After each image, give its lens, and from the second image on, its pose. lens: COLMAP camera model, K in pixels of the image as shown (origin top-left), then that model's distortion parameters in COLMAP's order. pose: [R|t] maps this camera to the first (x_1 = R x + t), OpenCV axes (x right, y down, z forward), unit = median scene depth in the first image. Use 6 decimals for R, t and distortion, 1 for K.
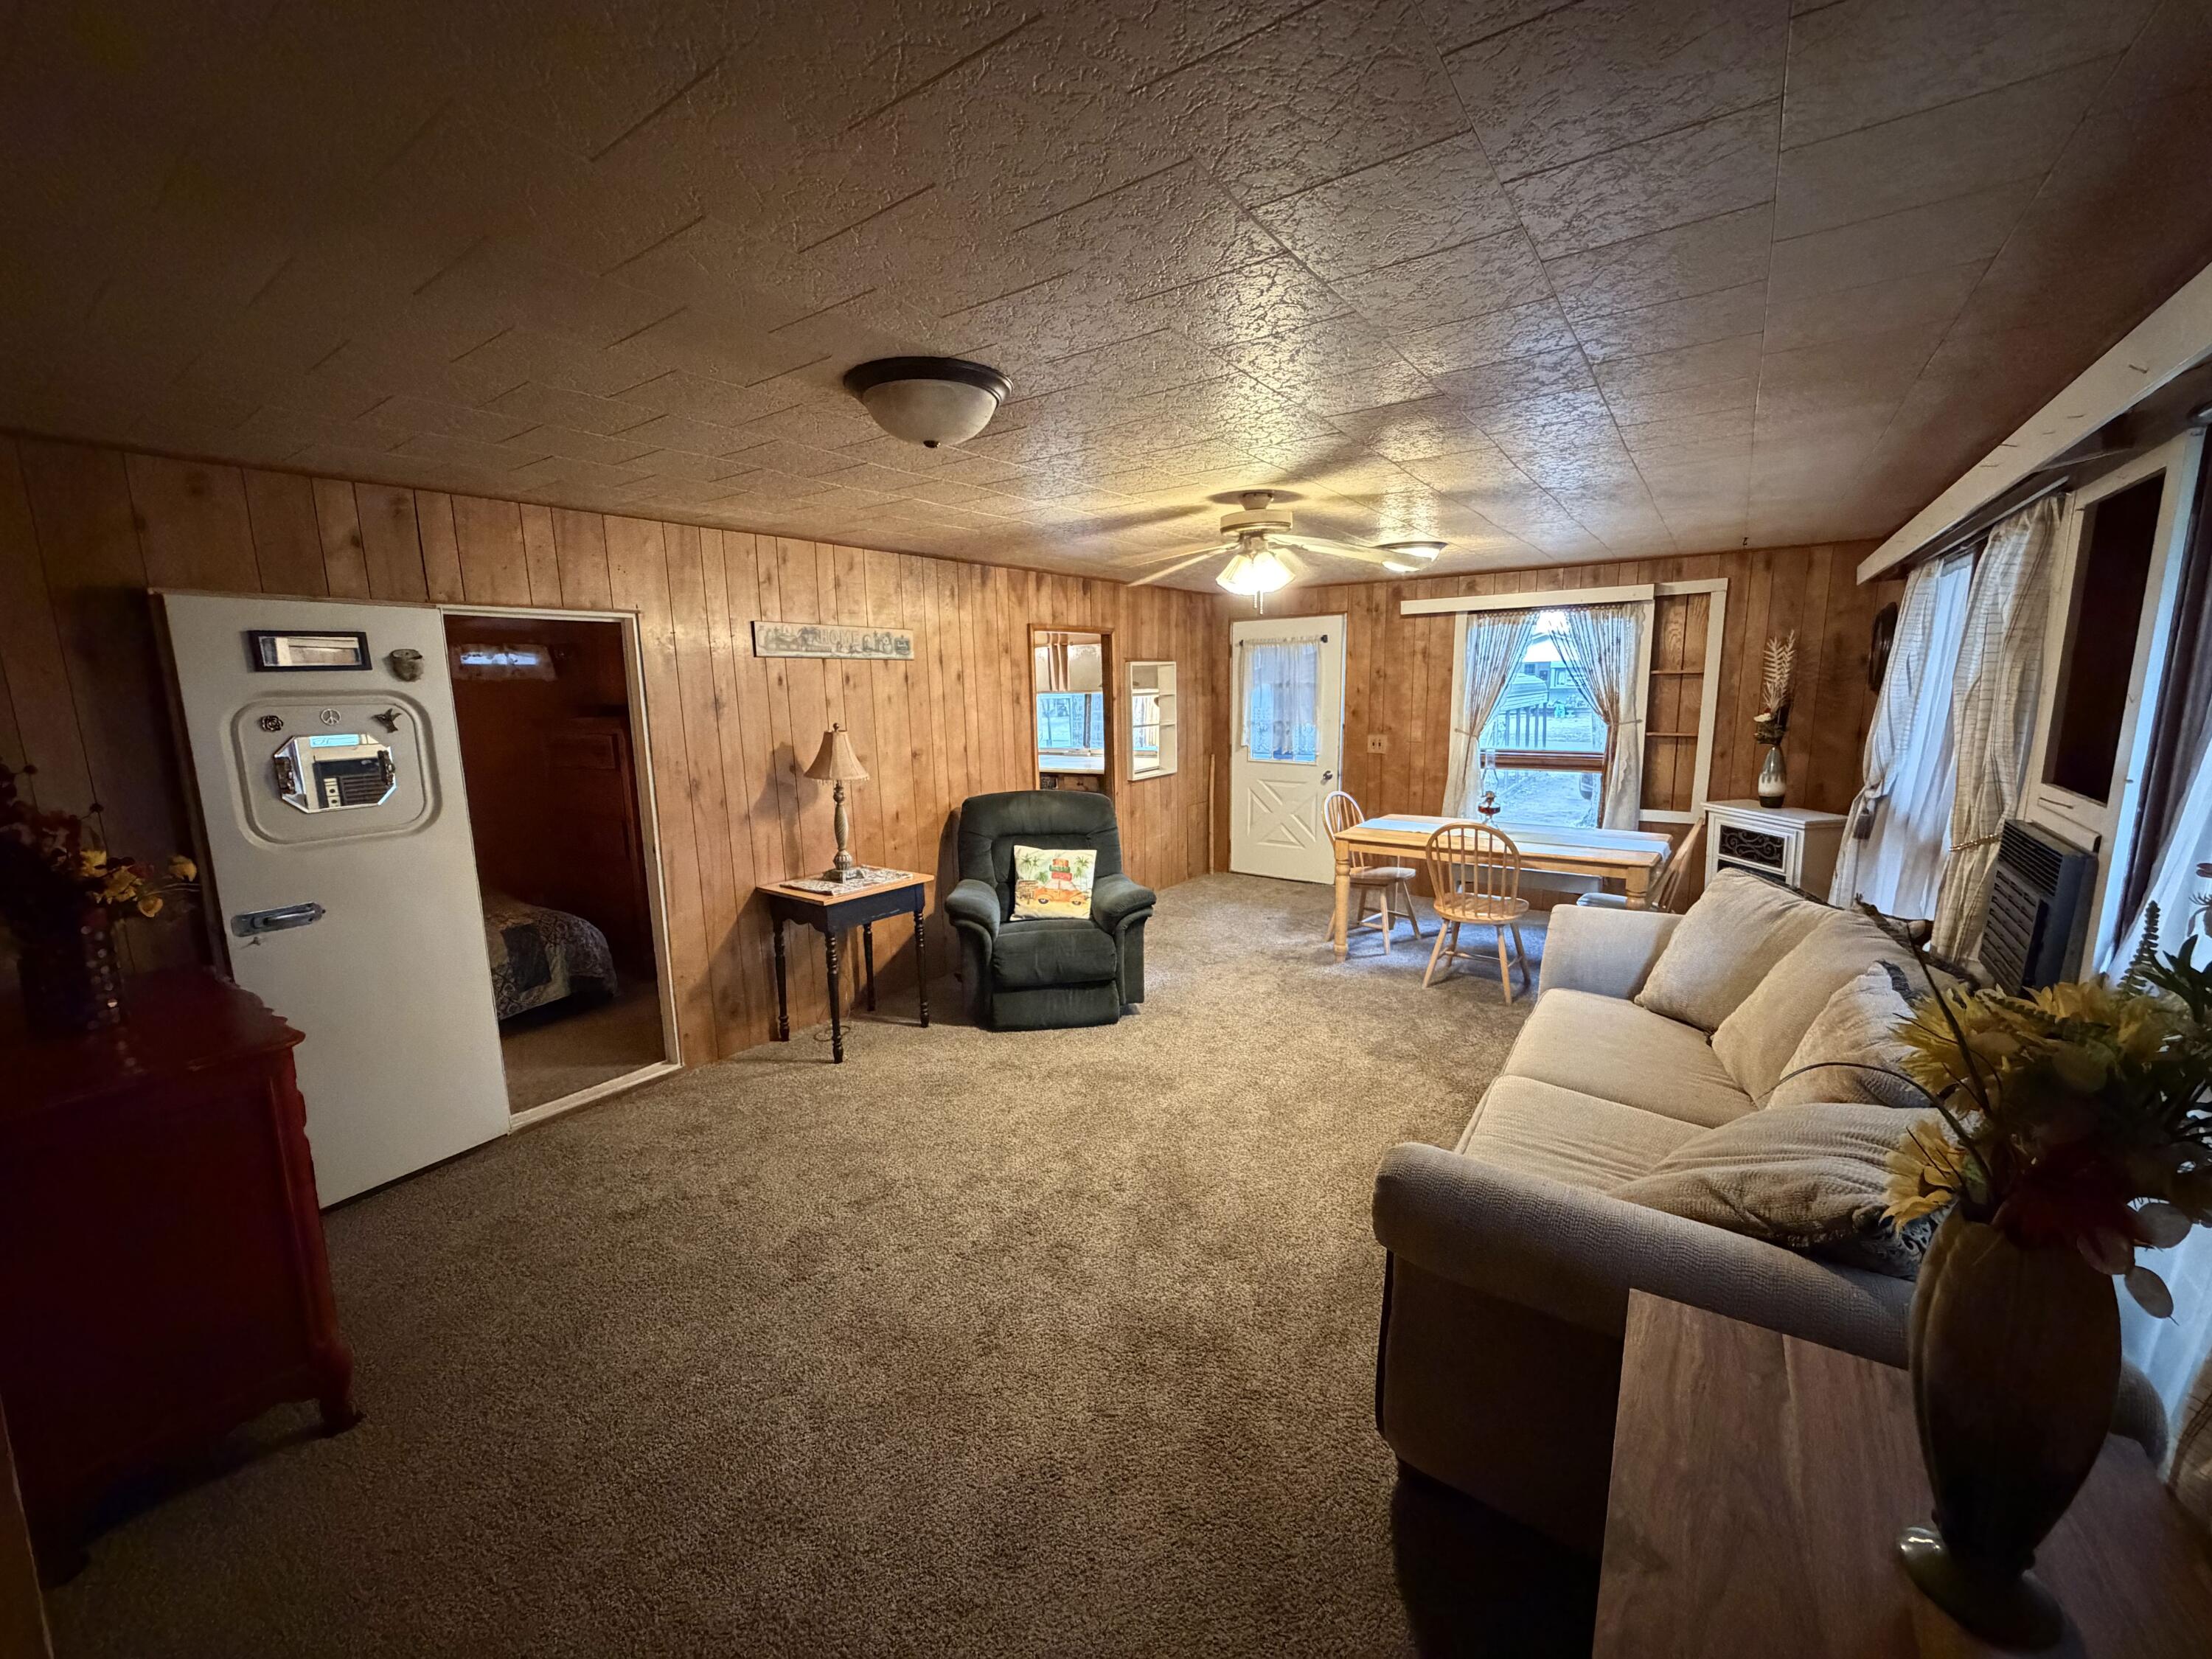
lens RADIAL K [[883.0, 0, 1097.8], [0, 883.0, 830.2], [0, 0, 1]] dist [-0.001091, -0.000088]
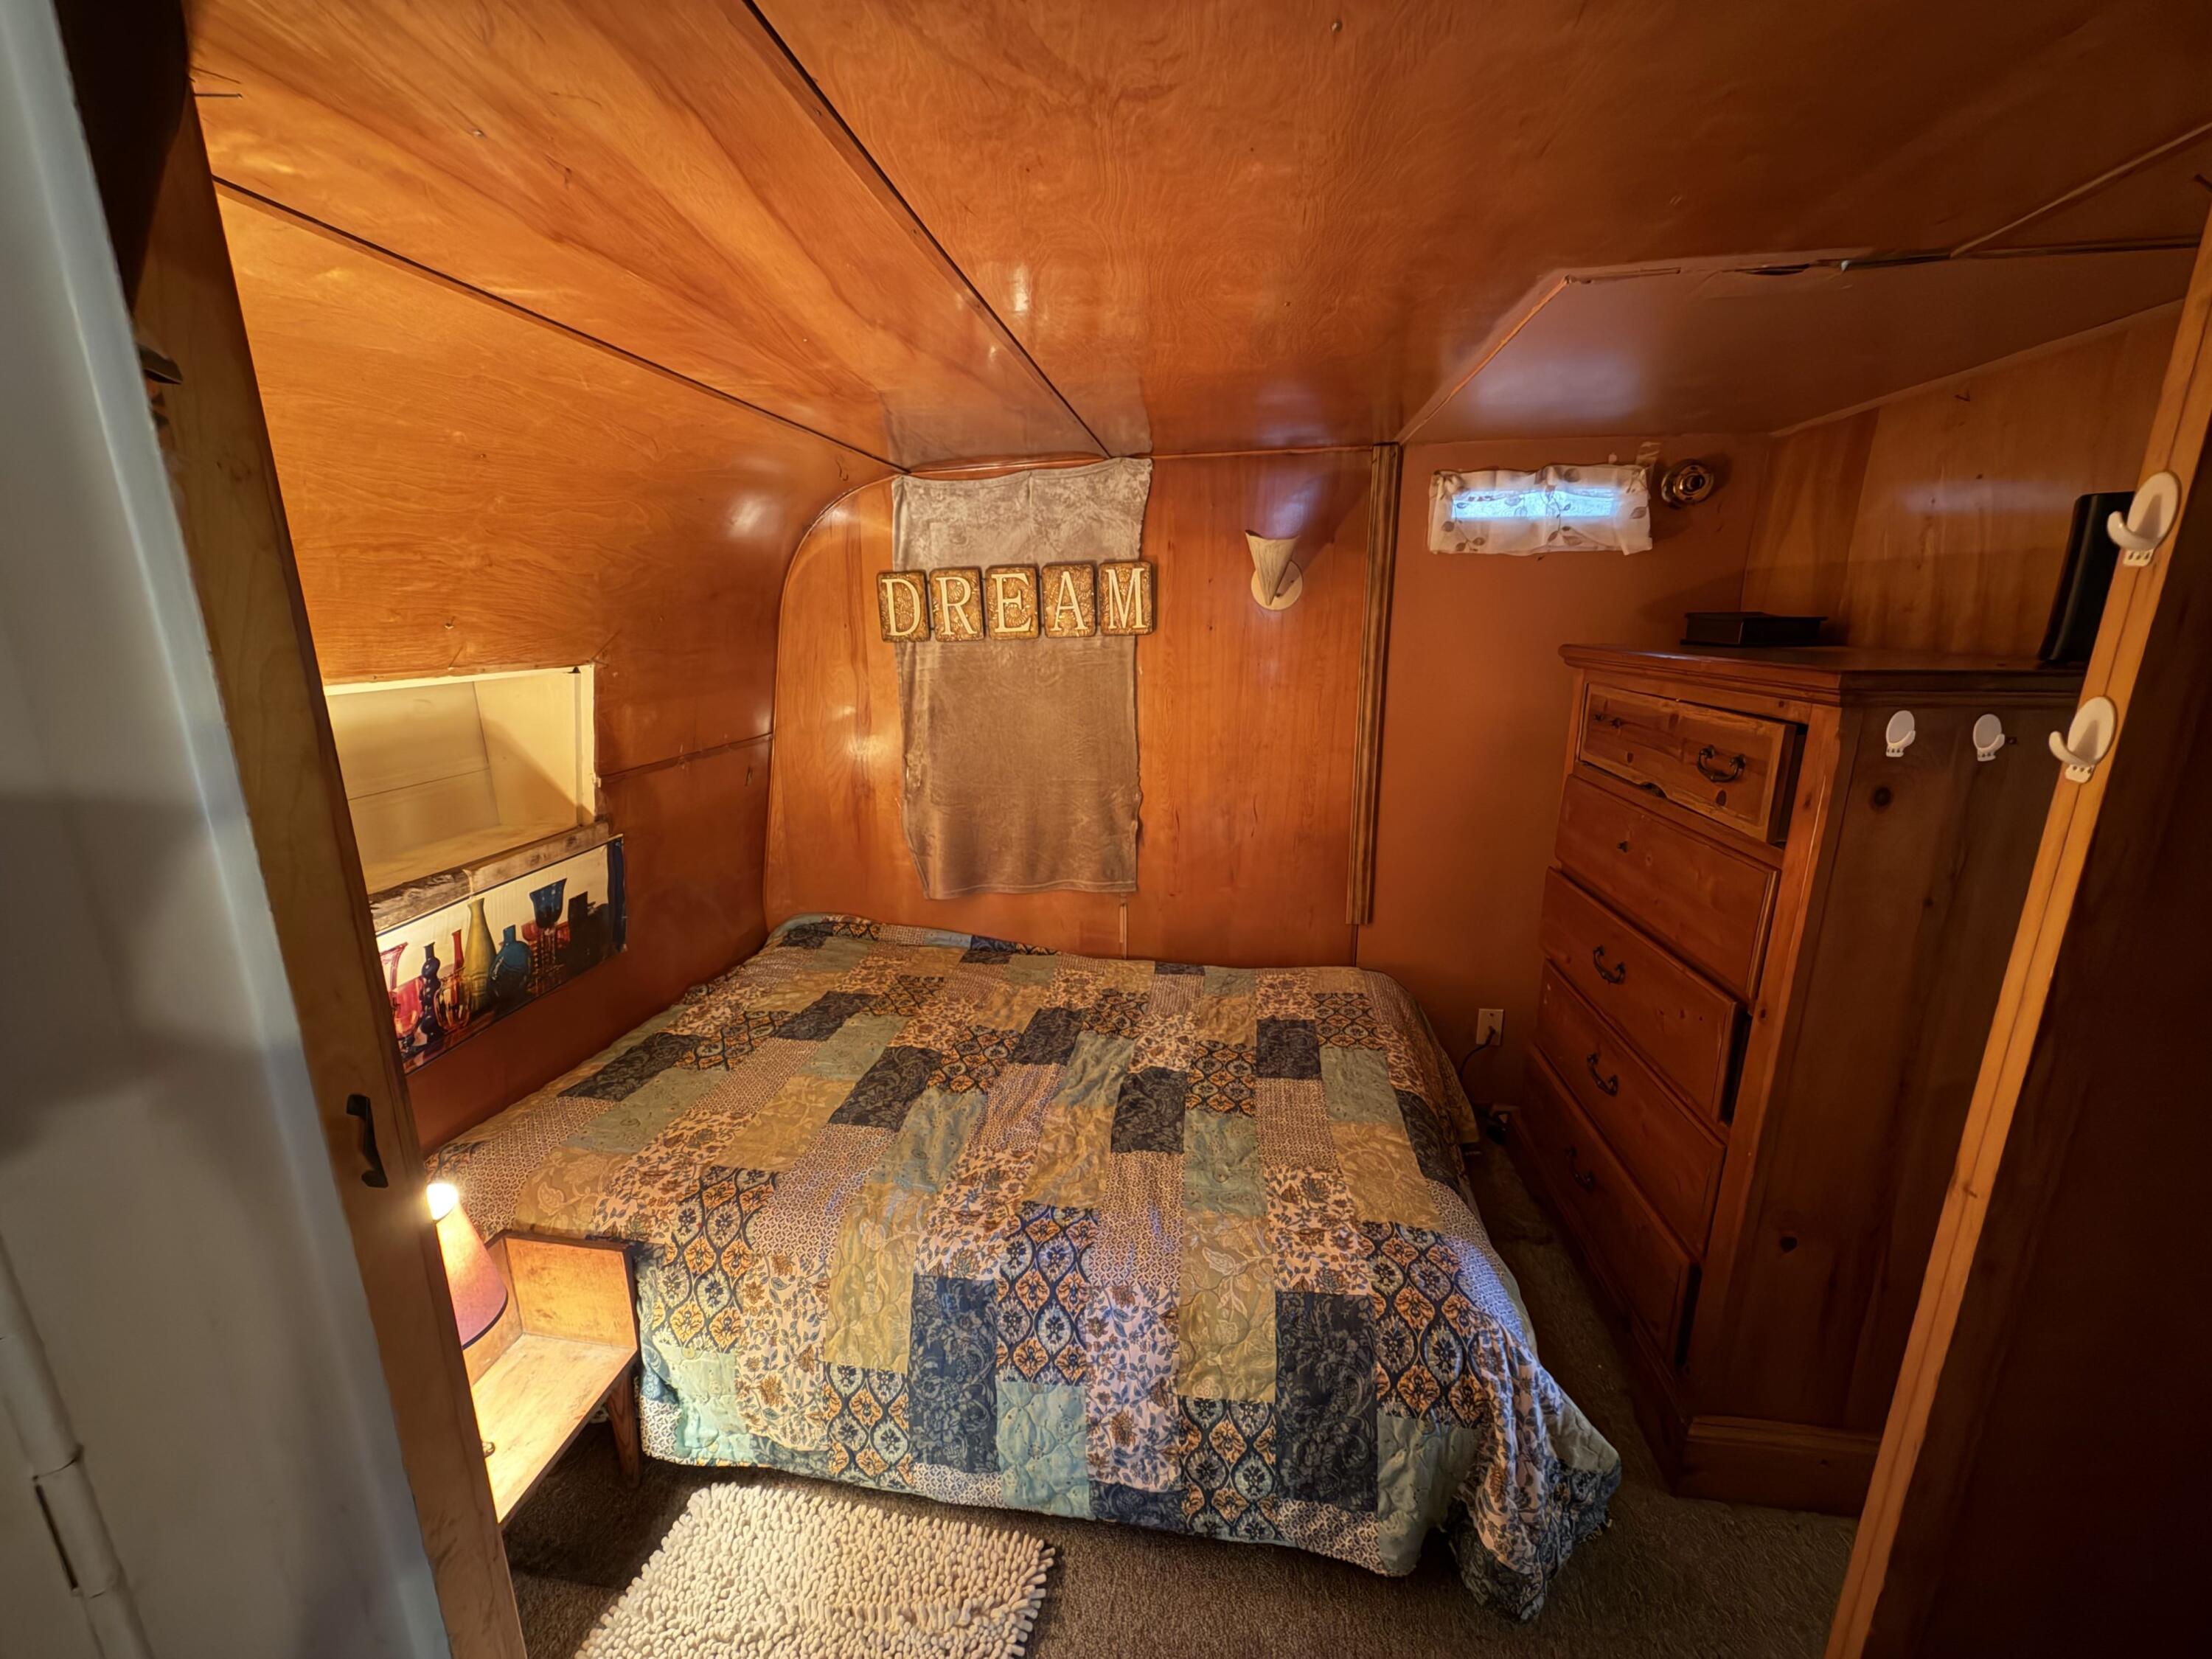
lens RADIAL K [[883.0, 0, 1096.1], [0, 883.0, 828.8], [0, 0, 1]] dist [-0.001091, -0.000088]
pose [[0.462881, 0.226171, -0.857081, -0.465497], [-0.152682, 0.972793, 0.174247, -0.102050], [0.873172, 0.050205, 0.484820, 0.772013]]
